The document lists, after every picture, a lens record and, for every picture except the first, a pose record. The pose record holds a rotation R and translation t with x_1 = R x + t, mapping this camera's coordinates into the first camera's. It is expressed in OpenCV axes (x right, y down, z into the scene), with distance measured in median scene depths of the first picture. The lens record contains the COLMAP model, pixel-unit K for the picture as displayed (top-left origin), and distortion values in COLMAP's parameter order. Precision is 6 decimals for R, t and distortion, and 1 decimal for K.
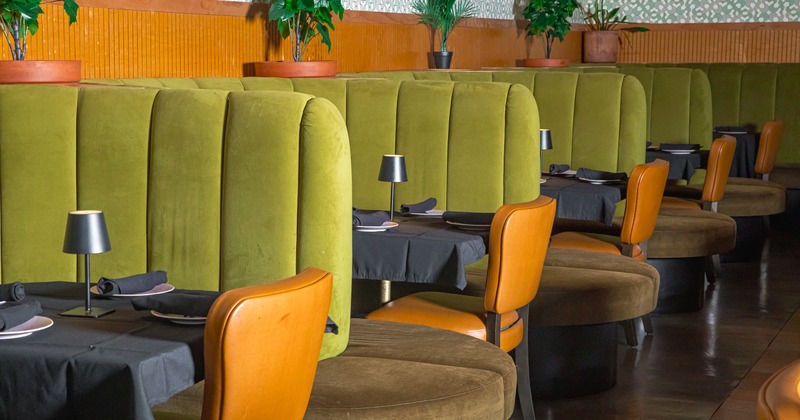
lens RADIAL K [[1528.0, 0, 397.9], [0, 1528.0, 211.1], [0, 0, 1]] dist [0.304707, 0.000000]
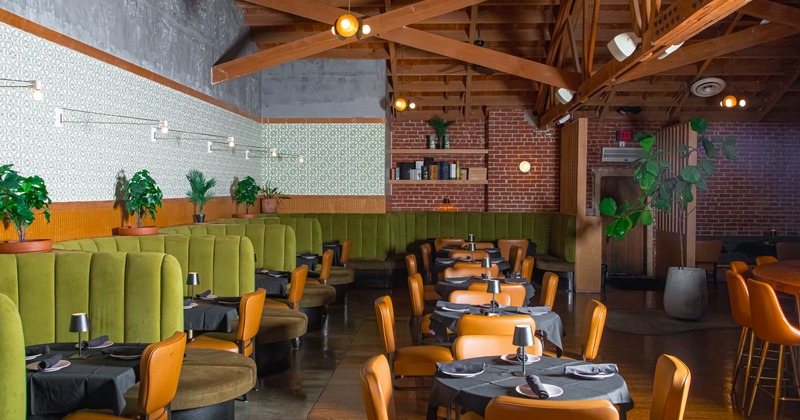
lens RADIAL K [[745.3, 0, 399.7], [0, 745.3, 207.8], [0, 0, 1]] dist [0.060743, 0.000000]
pose [[0.951961, -0.008896, 0.306091, -0.042062], [0.036756, 0.995671, -0.085375, -0.021978], [-0.304006, 0.092525, 0.948166, -0.131367]]
